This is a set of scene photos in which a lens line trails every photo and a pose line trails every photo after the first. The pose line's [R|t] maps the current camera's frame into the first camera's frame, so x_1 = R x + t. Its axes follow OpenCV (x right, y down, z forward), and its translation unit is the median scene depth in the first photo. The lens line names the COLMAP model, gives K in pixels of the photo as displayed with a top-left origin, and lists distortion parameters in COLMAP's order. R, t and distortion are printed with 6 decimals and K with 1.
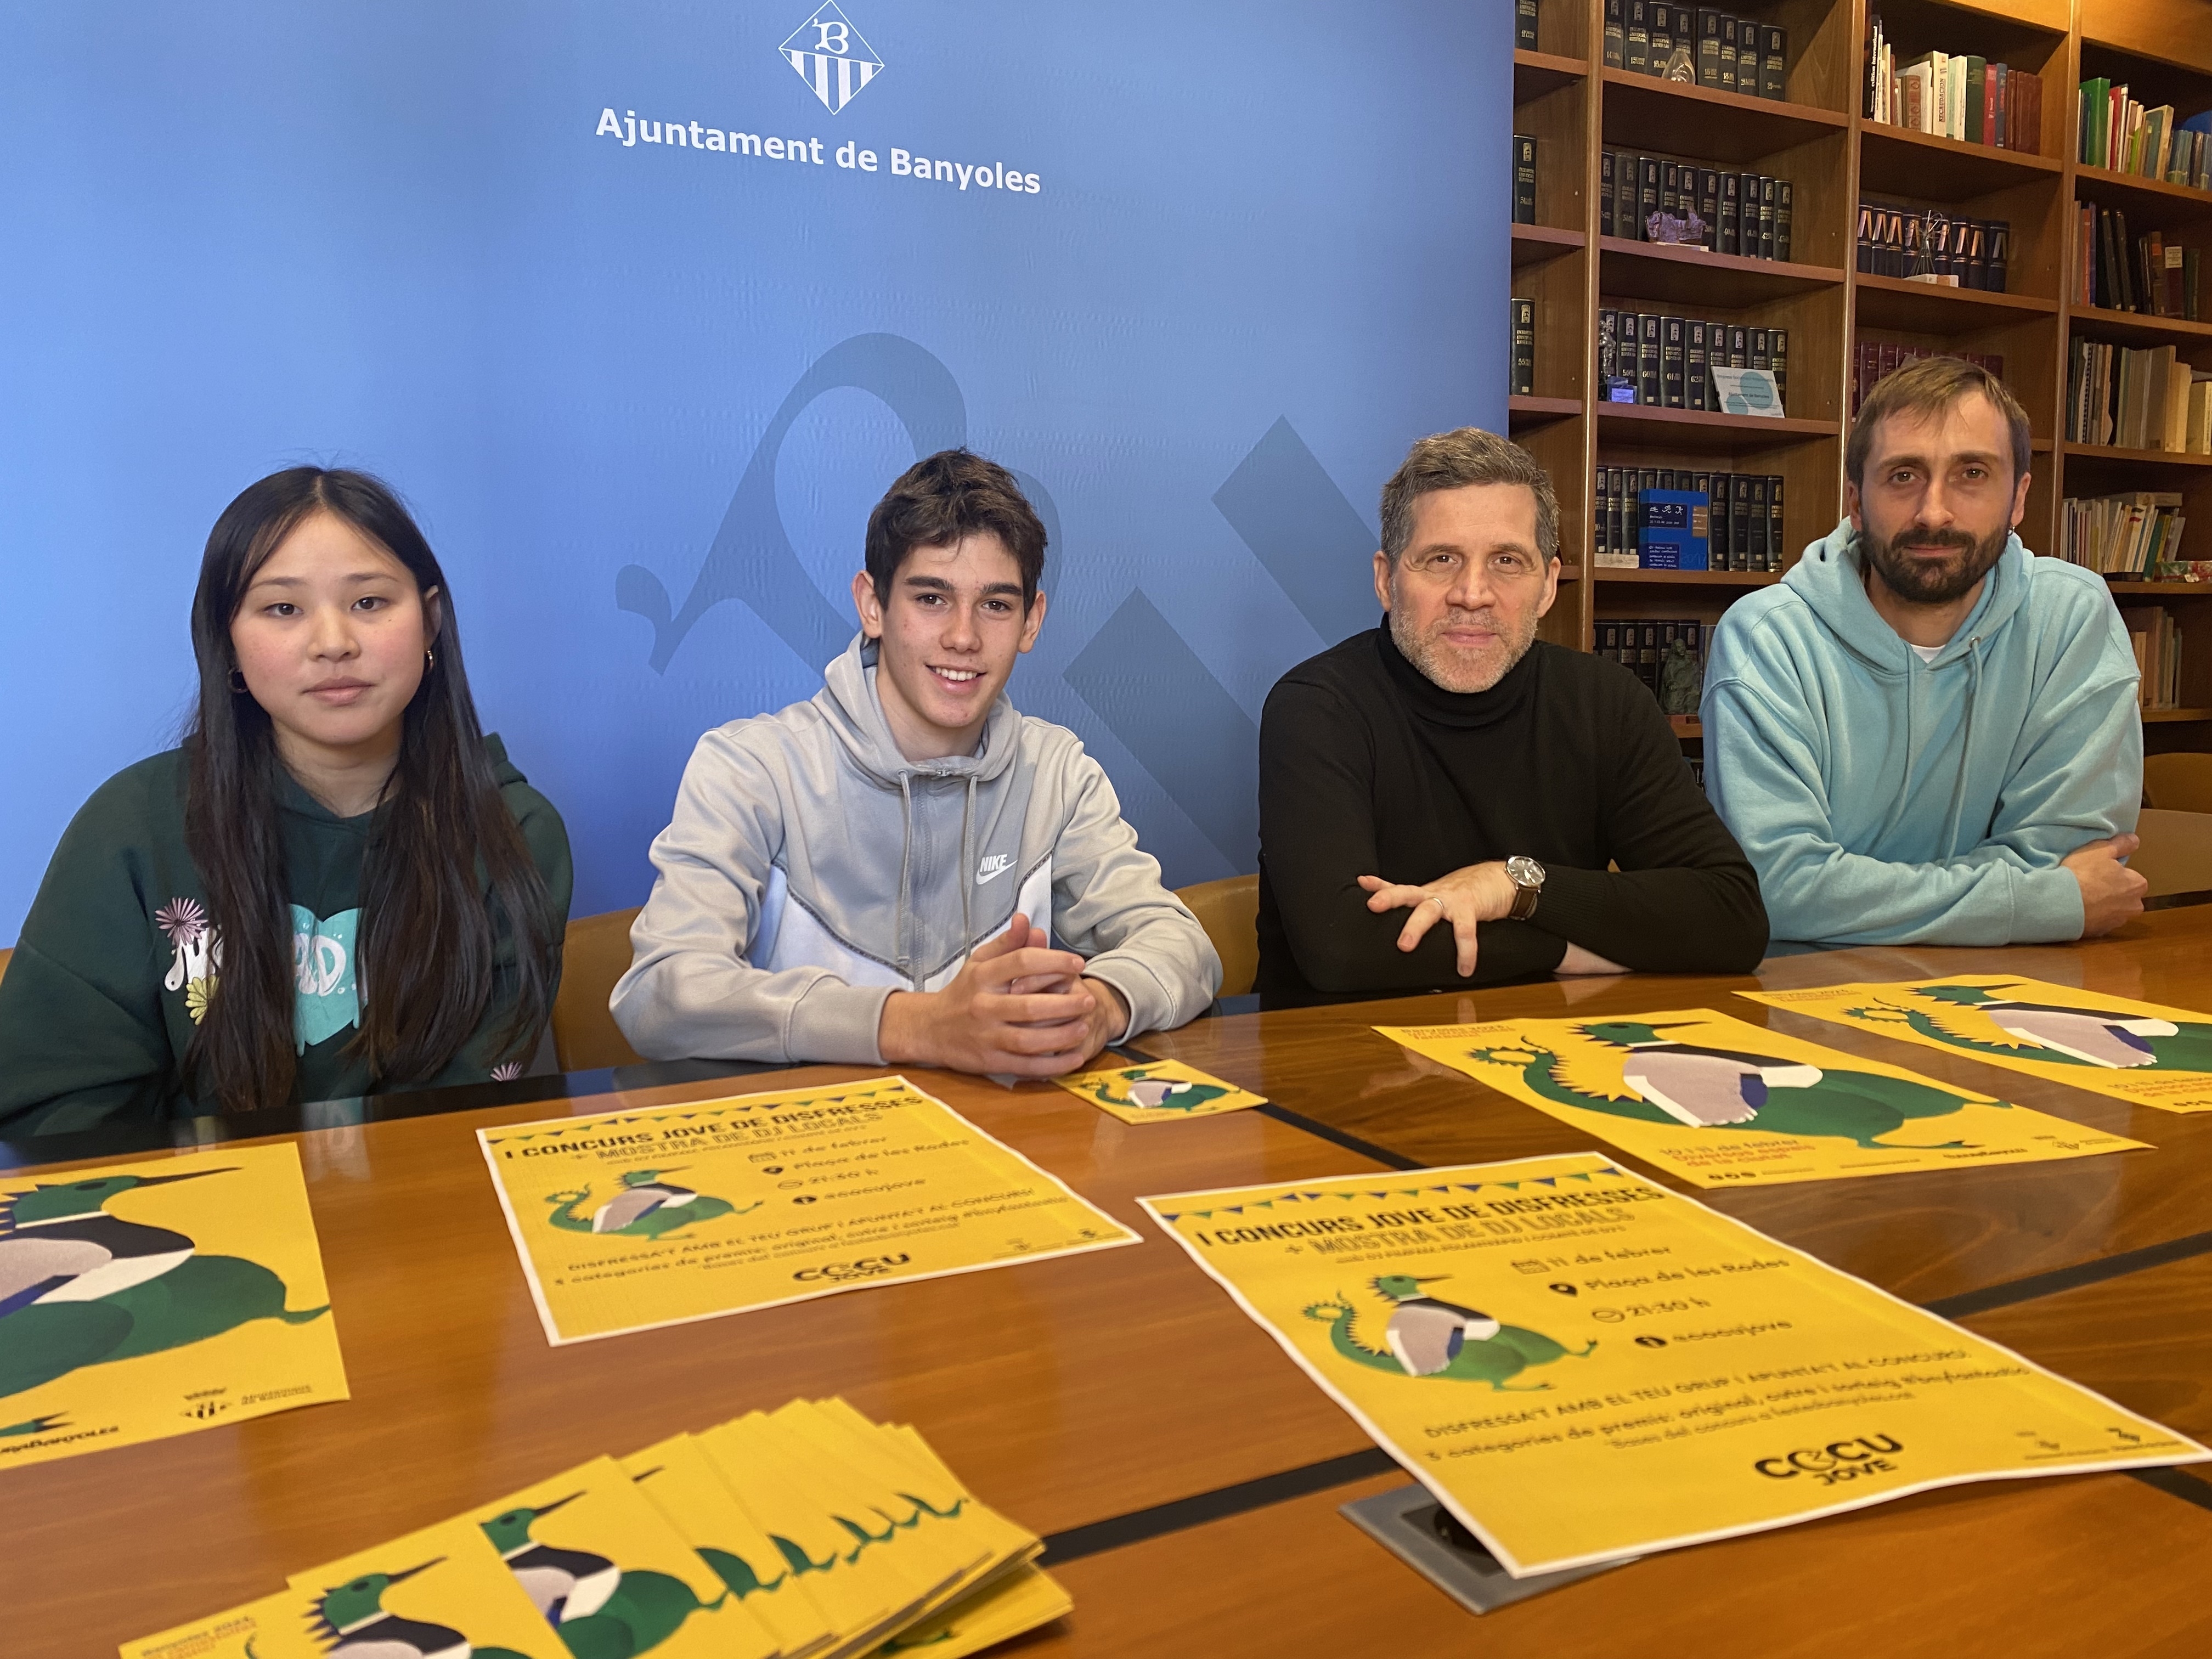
lens RADIAL K [[1650.4, 0, 1103.2], [0, 1650.4, 822.8], [0, 0, 1]] dist [0.010753, -0.012662]
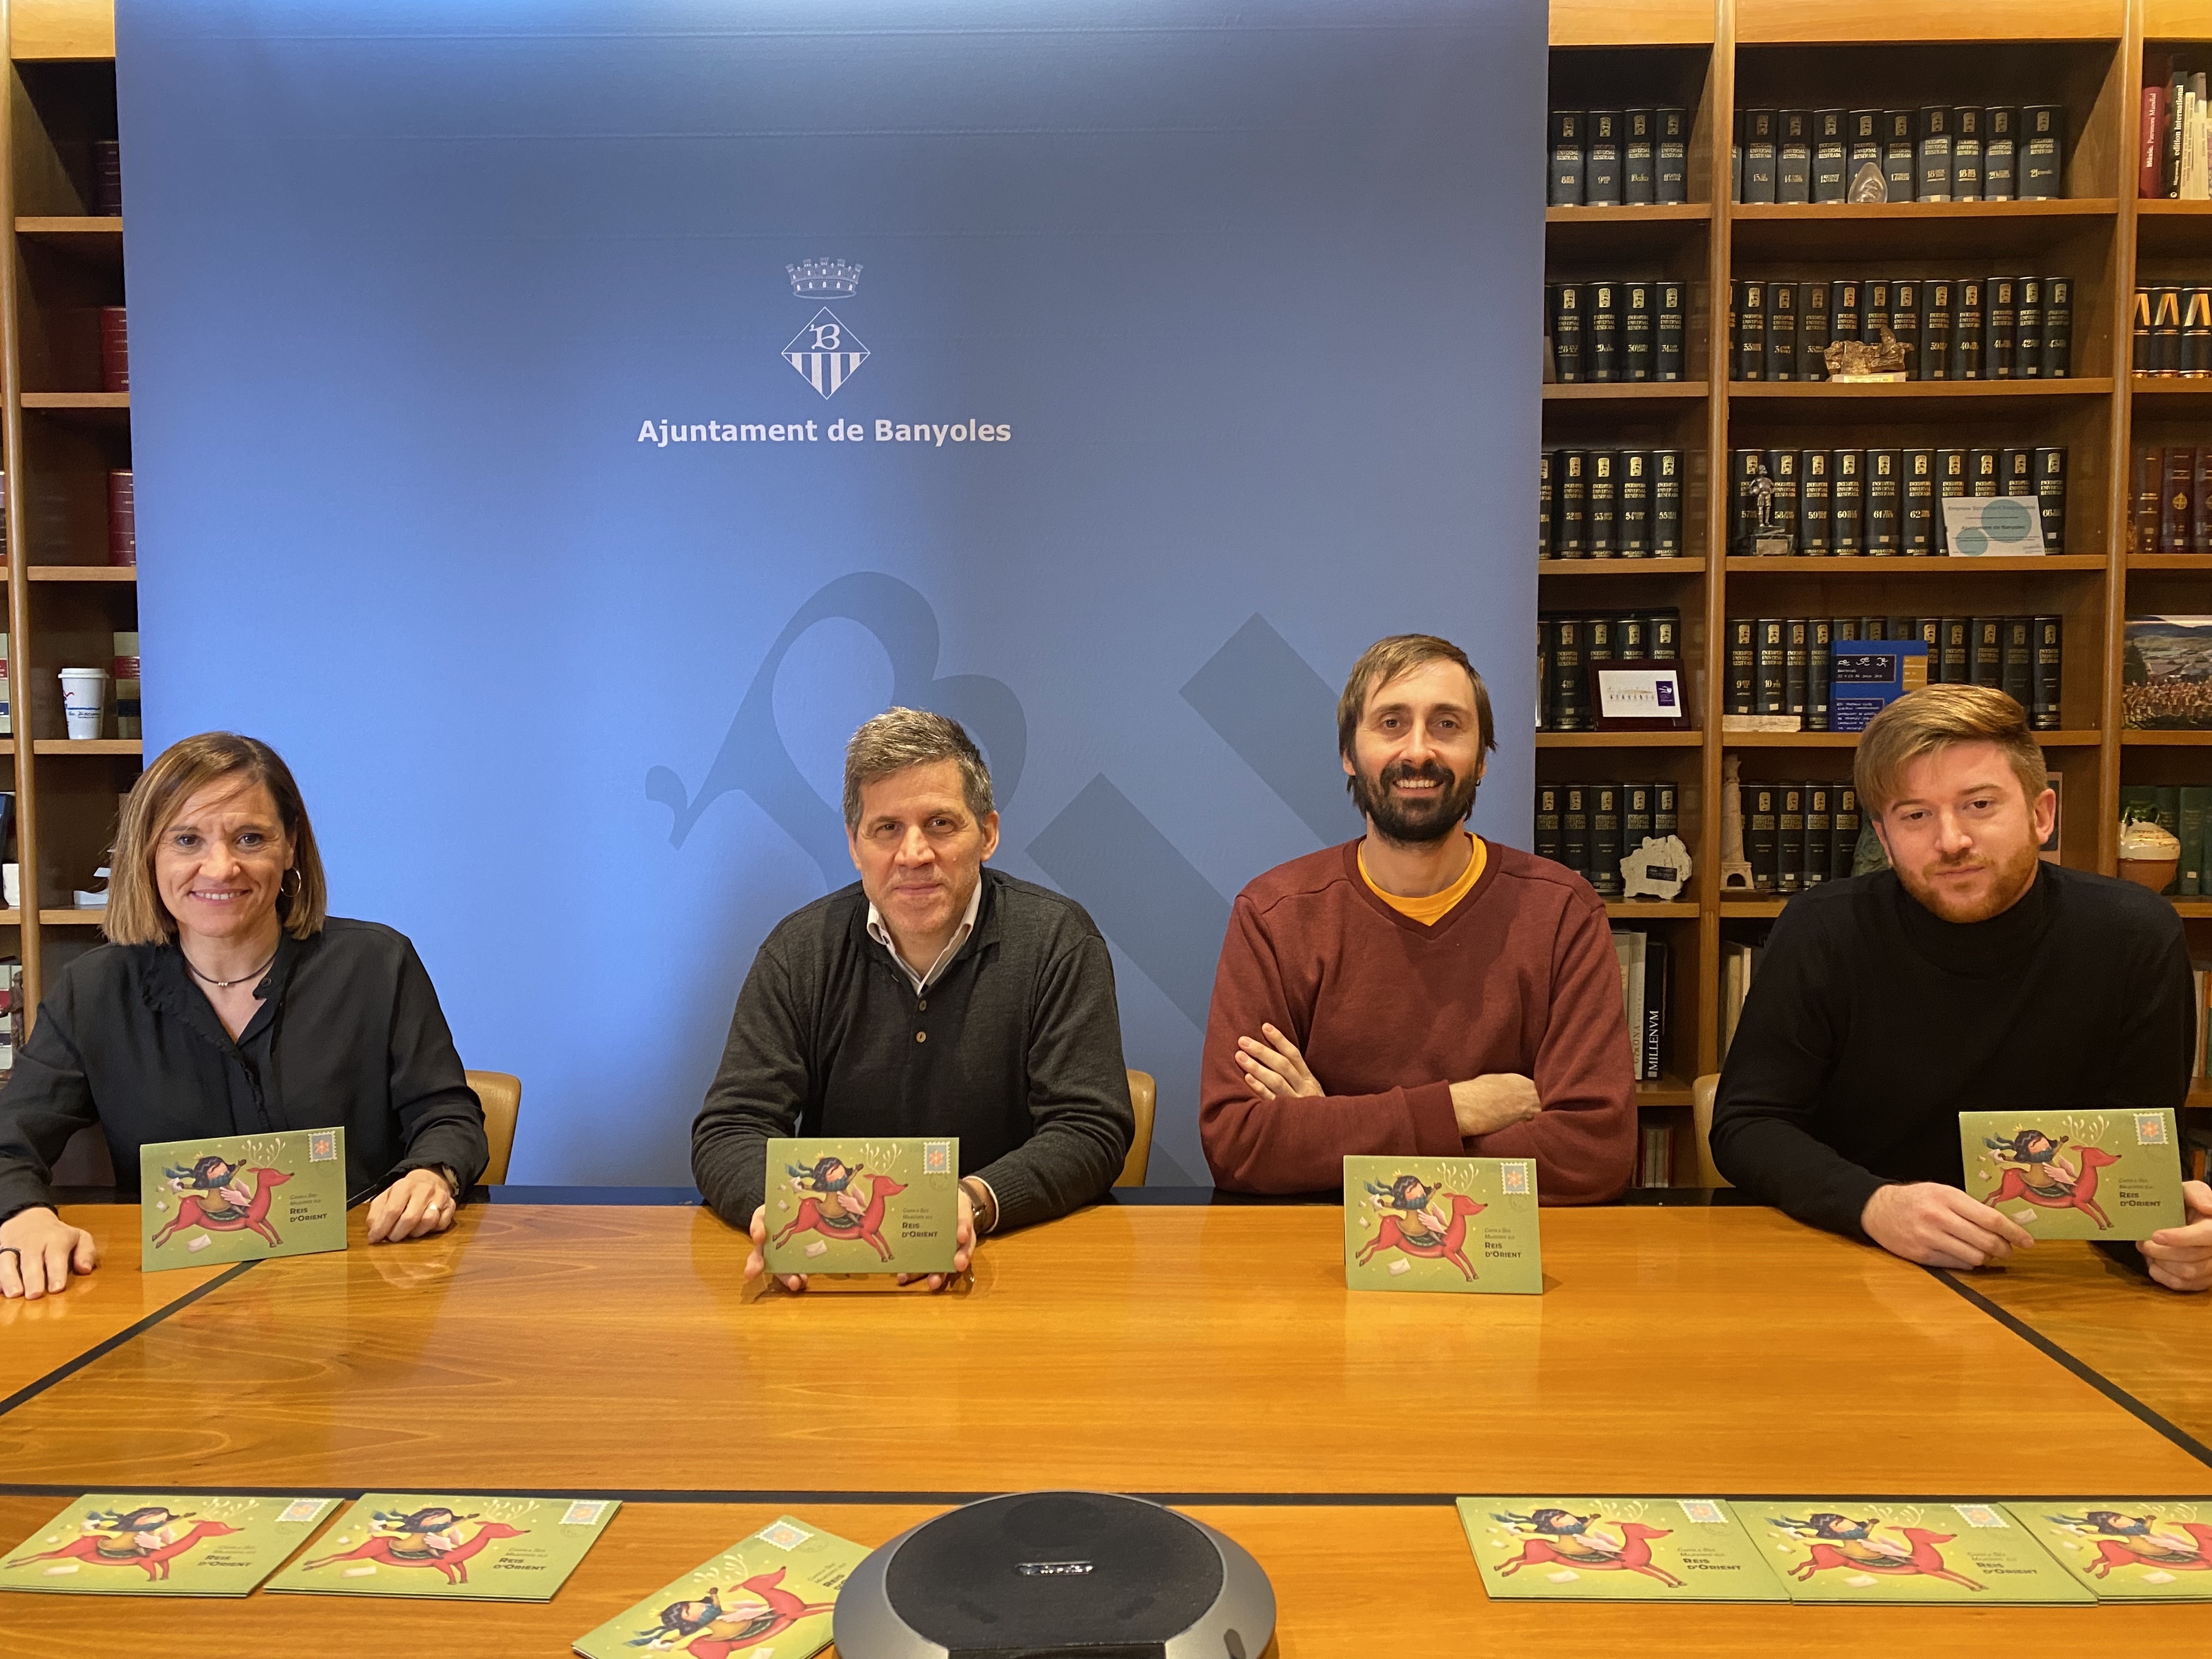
lens RADIAL K [[1650.4, 0, 1126.2], [0, 1650.4, 821.7], [0, 0, 1]] dist [0.010753, -0.012662]
pose [[0.886670, 0.036861, -0.460932, 0.403533], [-0.046625, 0.998864, -0.009810, -0.075164], [0.460047, 0.030189, 0.887381, 0.016084]]
